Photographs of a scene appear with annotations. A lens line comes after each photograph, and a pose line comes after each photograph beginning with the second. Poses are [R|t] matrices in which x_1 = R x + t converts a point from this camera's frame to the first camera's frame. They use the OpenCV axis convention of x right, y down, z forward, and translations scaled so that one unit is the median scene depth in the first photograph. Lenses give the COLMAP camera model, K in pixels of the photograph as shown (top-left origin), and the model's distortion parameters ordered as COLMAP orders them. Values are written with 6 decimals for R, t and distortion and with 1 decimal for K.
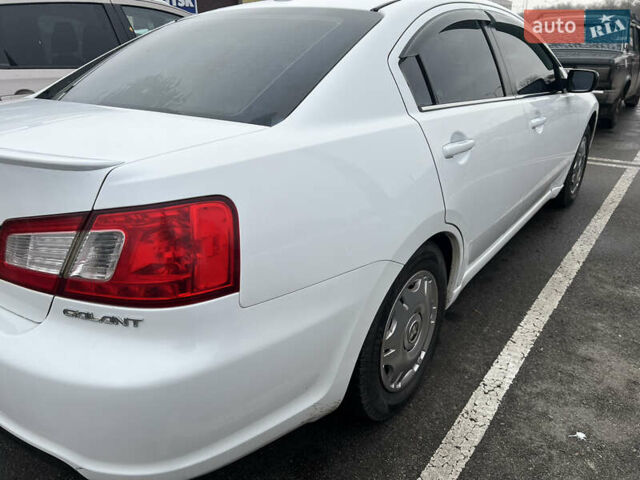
lens RADIAL K [[491.0, 0, 320.0], [0, 491.0, 240.0], [0, 0, 1]] dist [0.021735, -0.006334]
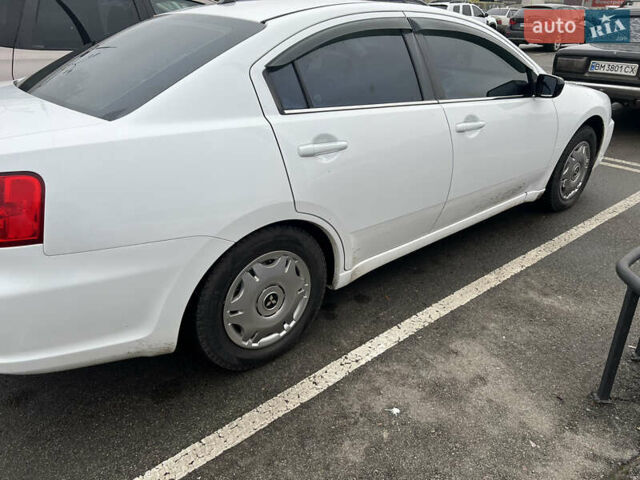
lens RADIAL K [[491.0, 0, 320.0], [0, 491.0, 240.0], [0, 0, 1]] dist [0.021735, -0.006334]
pose [[0.977111, 0.122433, -0.173965, 0.488775], [-0.112742, 0.991524, 0.064575, -0.047671], [0.180397, -0.043484, 0.982632, -0.126130]]
